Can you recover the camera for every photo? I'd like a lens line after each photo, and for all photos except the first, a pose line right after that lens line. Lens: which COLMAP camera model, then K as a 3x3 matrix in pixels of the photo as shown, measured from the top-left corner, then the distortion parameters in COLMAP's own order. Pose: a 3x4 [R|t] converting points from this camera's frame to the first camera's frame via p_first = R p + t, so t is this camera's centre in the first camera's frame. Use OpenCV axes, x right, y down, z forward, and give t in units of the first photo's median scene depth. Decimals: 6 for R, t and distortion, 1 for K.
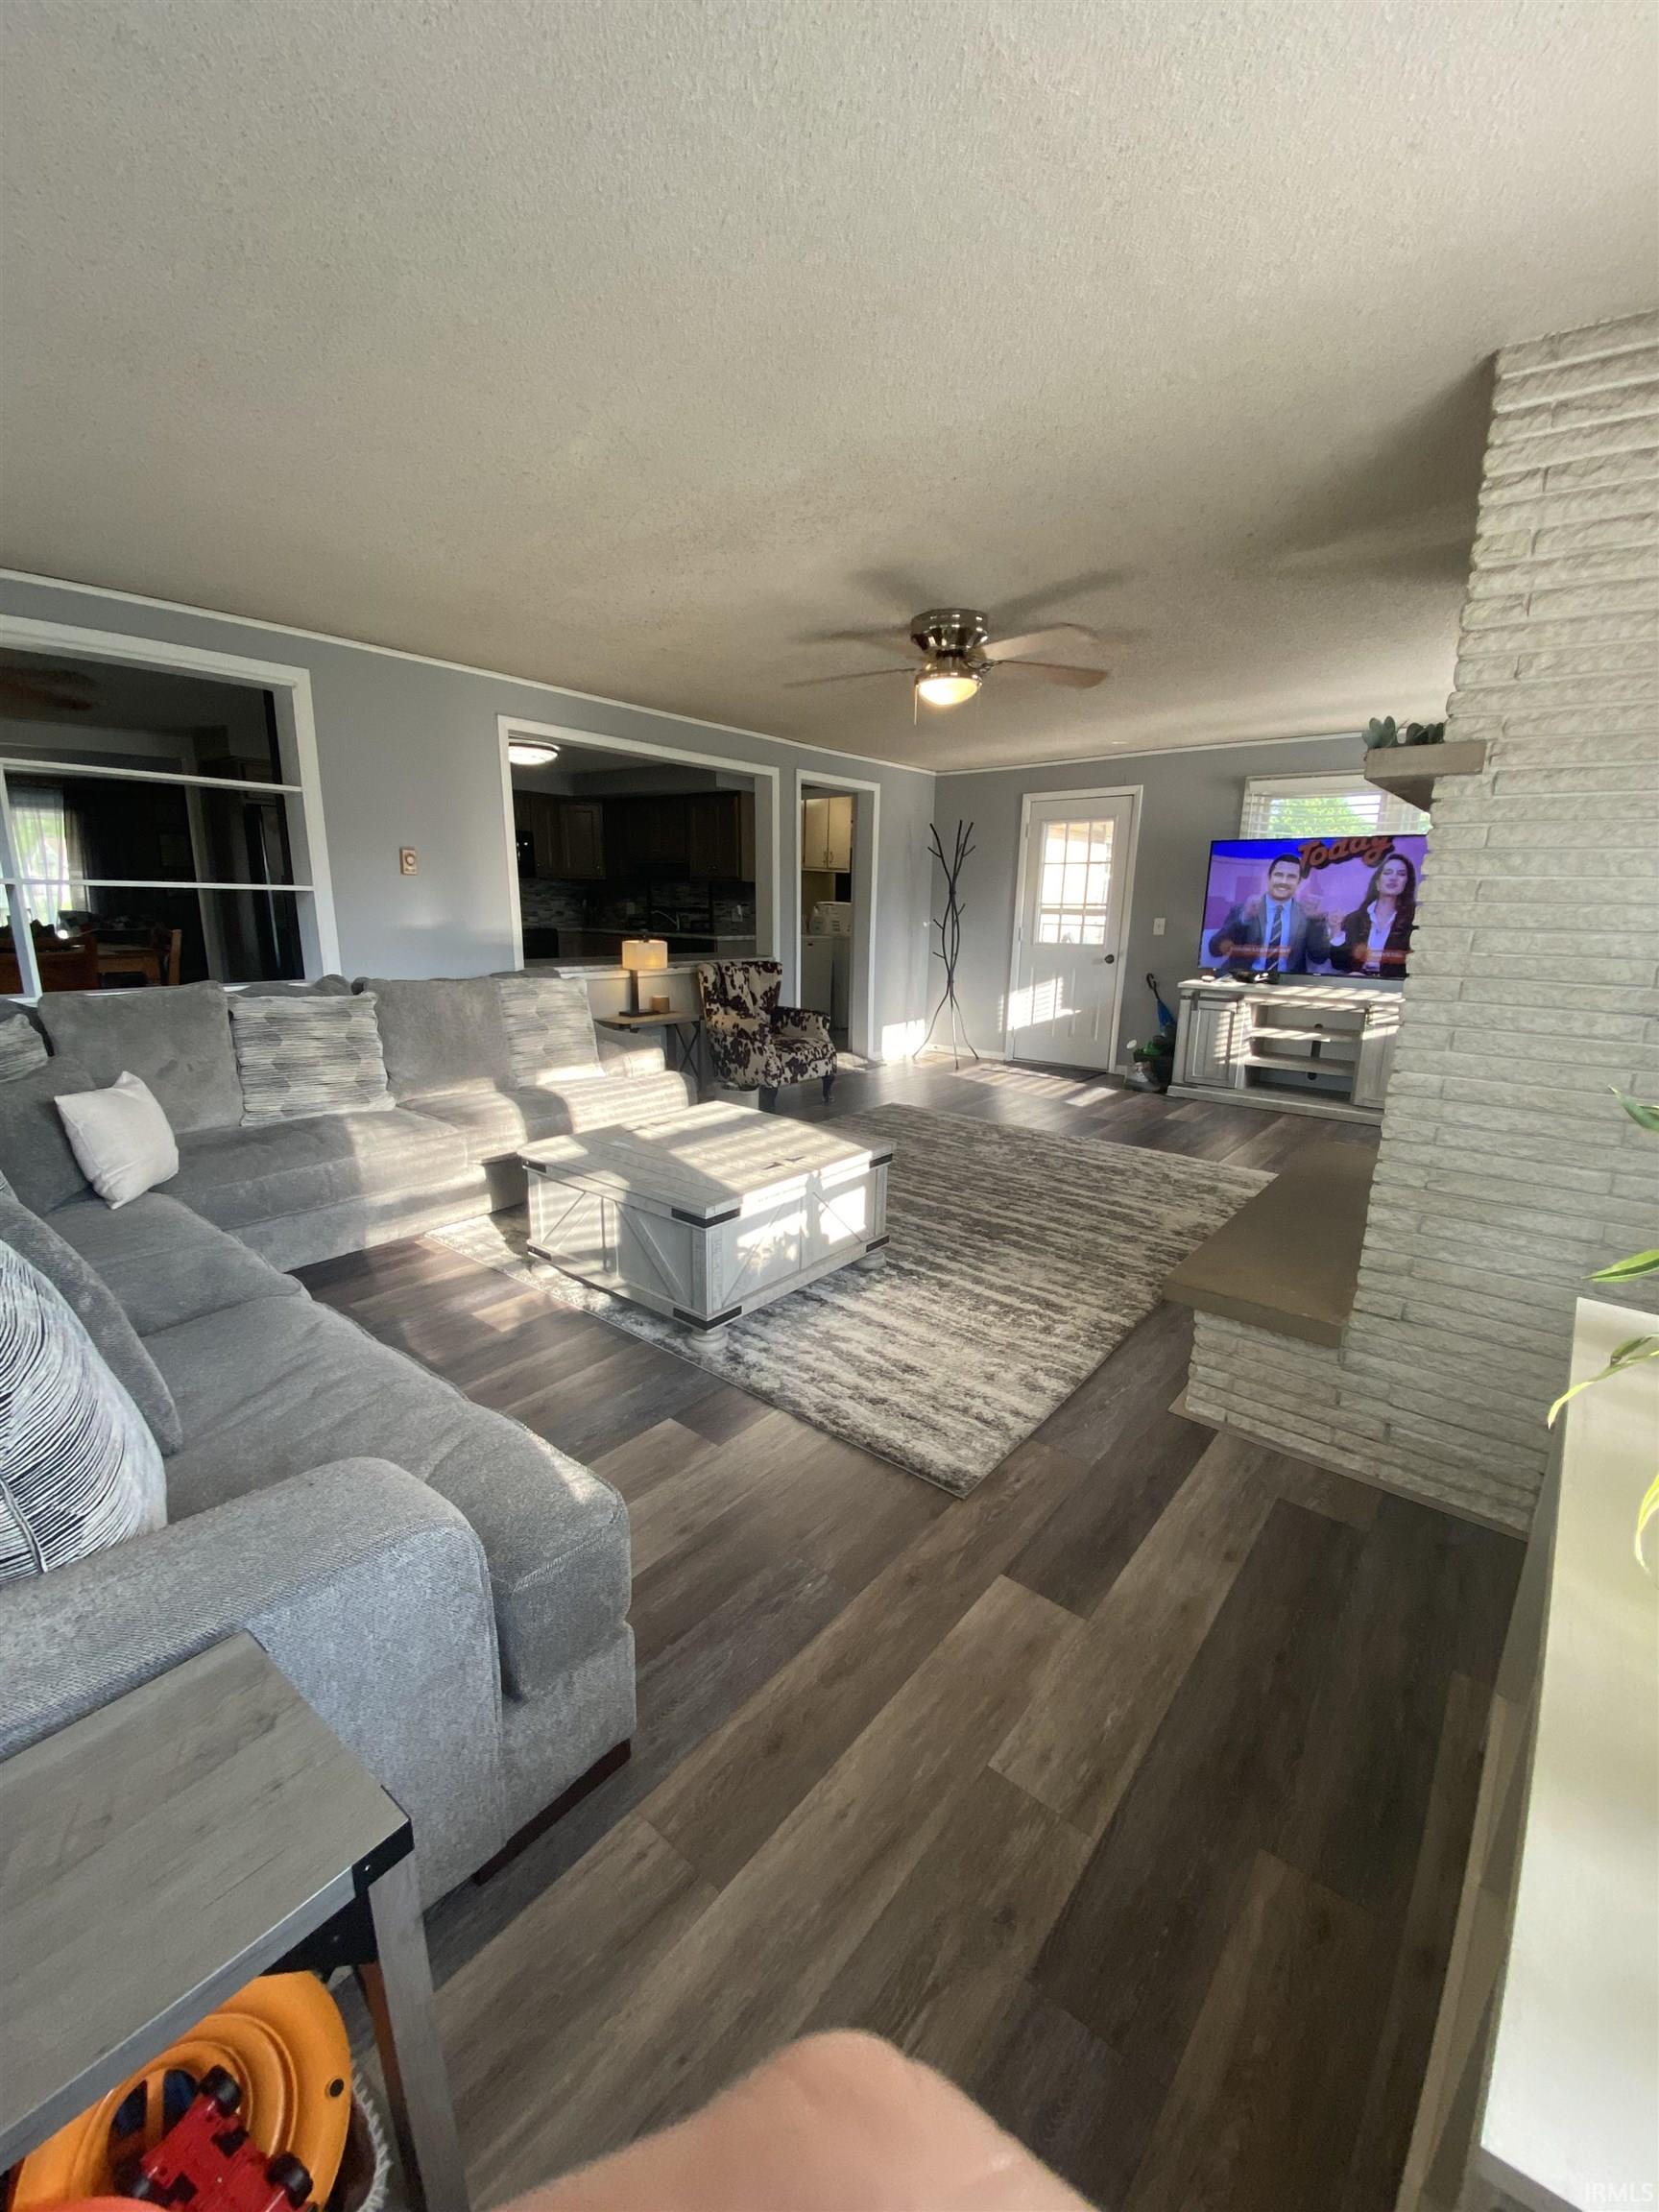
lens RADIAL K [[893.2, 0, 834.4], [0, 893.2, 1098.9], [0, 0, 1]] dist [0.024828, -0.018273]
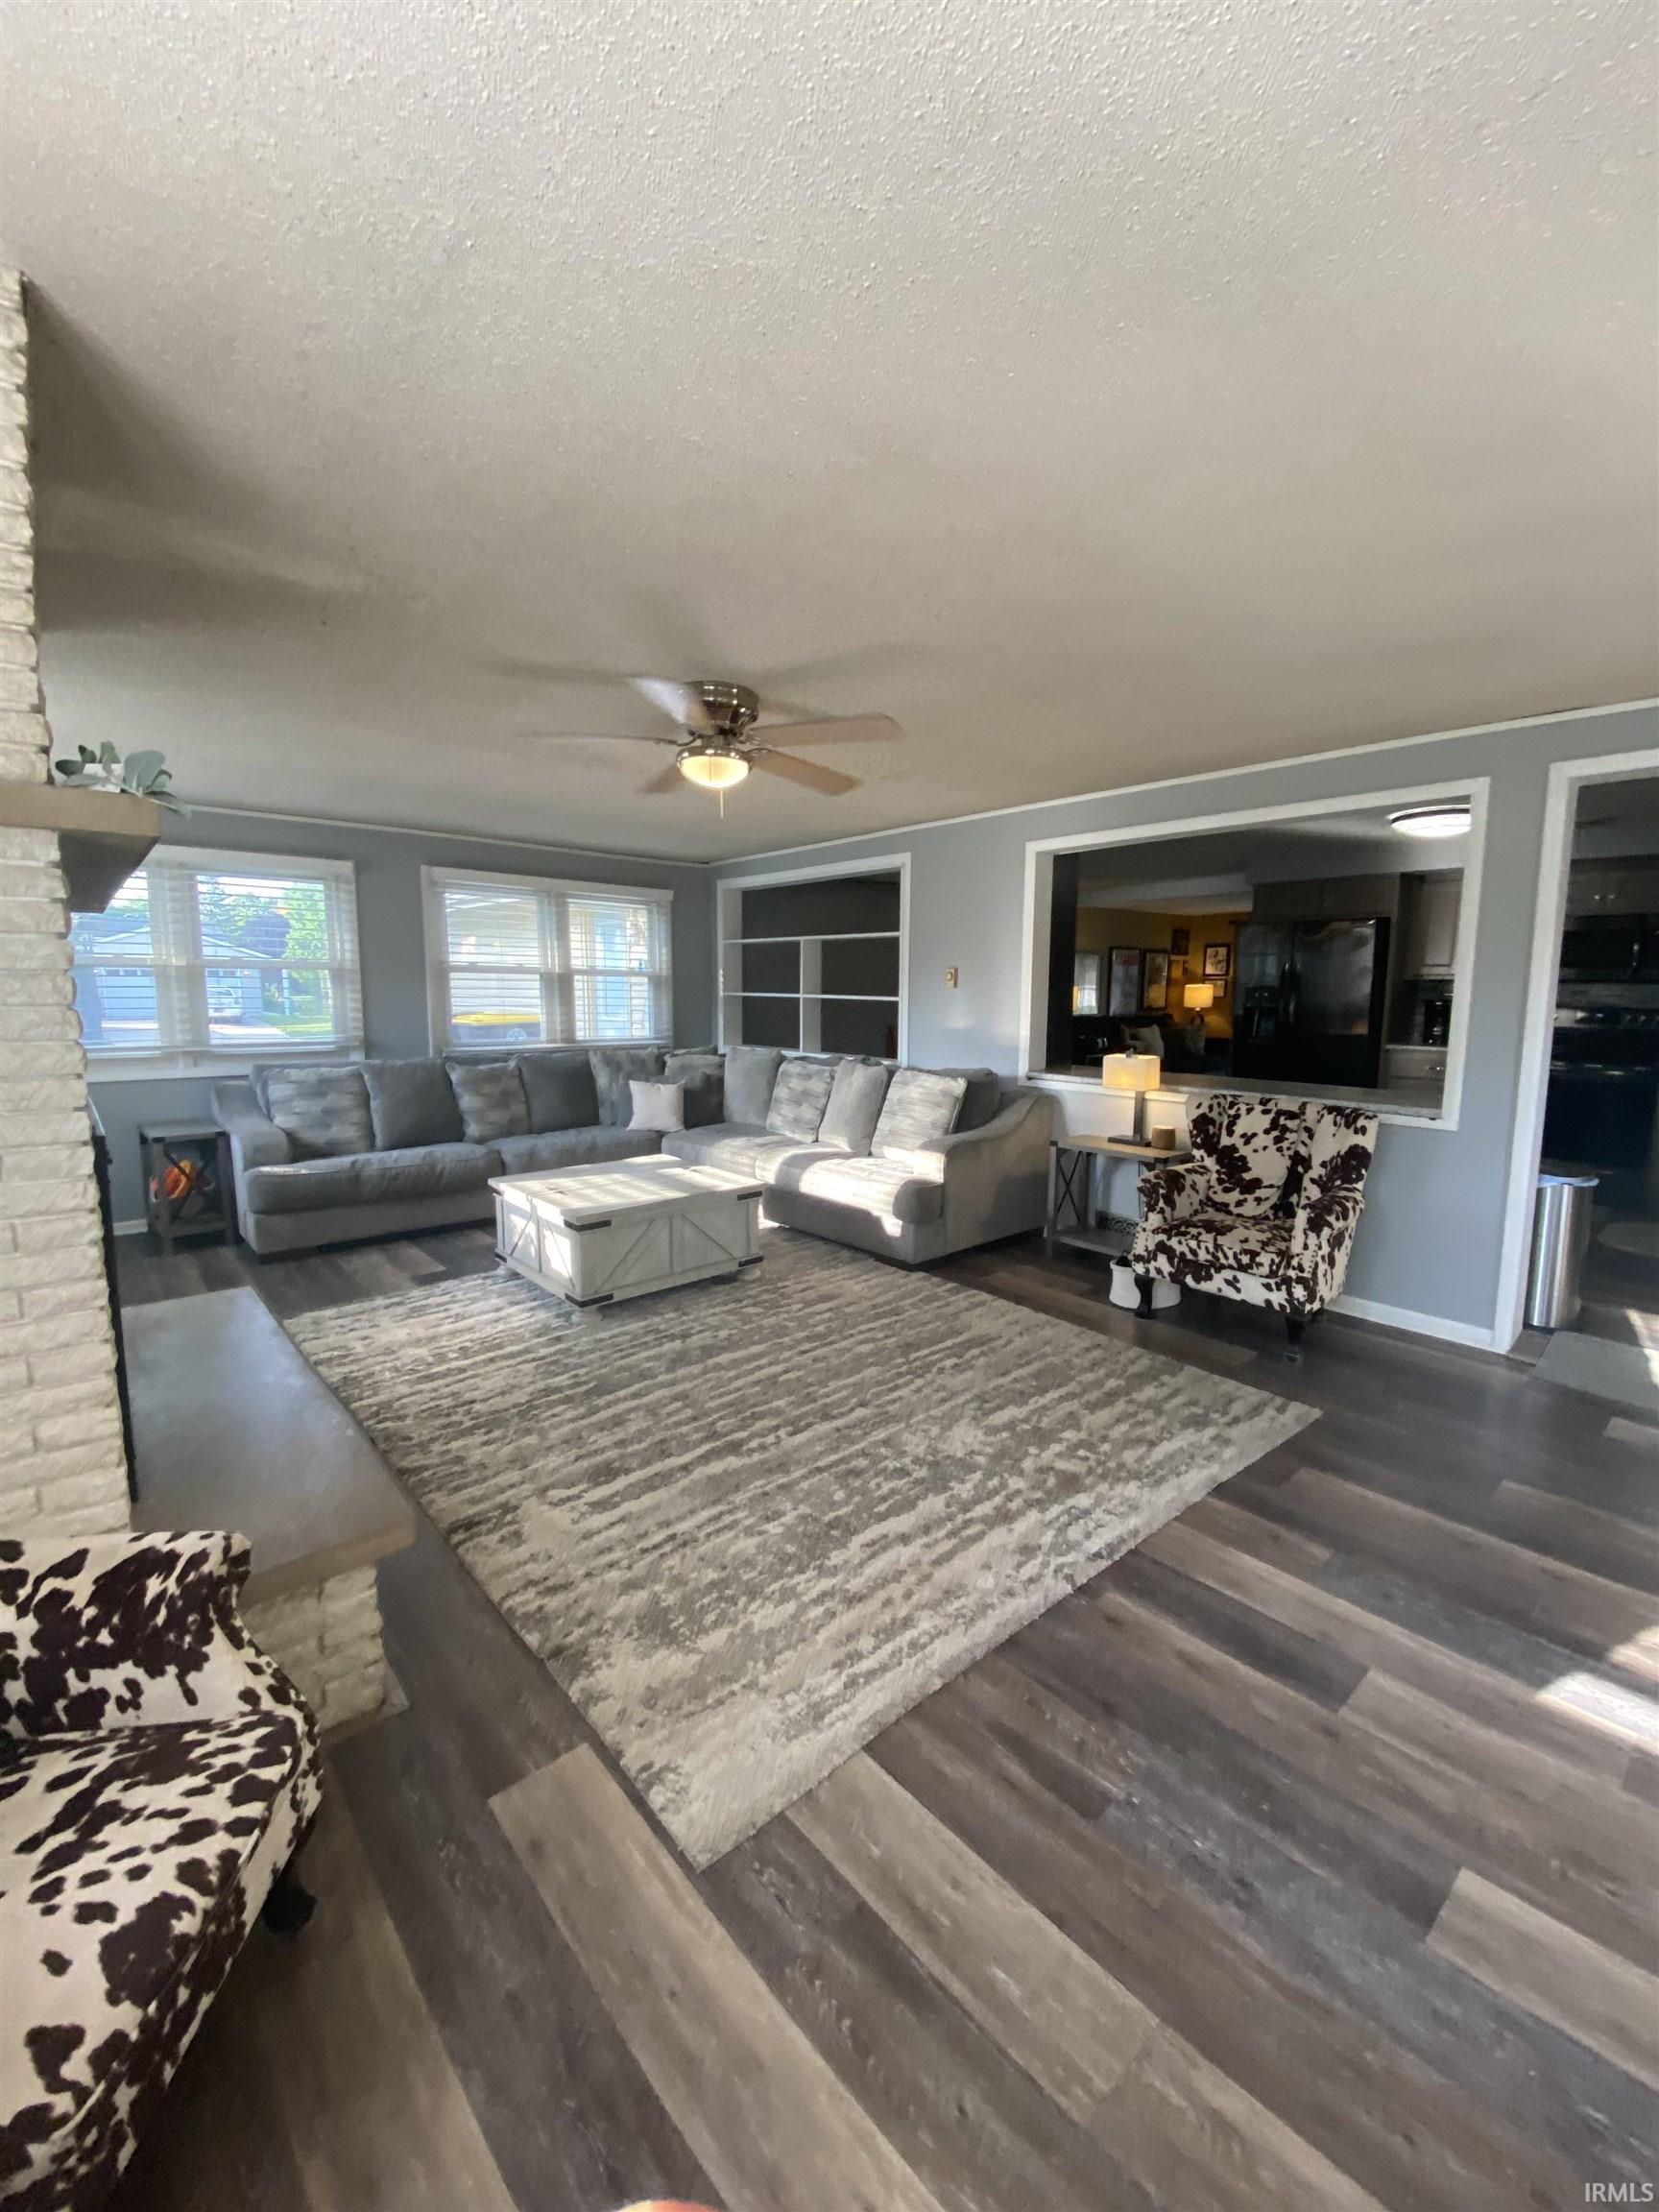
lens RADIAL K [[893.2, 0, 824.0], [0, 893.2, 1111.5], [0, 0, 1]] dist [0.024828, -0.018273]
pose [[-0.183870, 0.115350, -0.976159, 0.837514], [-0.214911, 0.964346, 0.154435, -0.247278], [0.959169, 0.238183, -0.152525, 1.106037]]
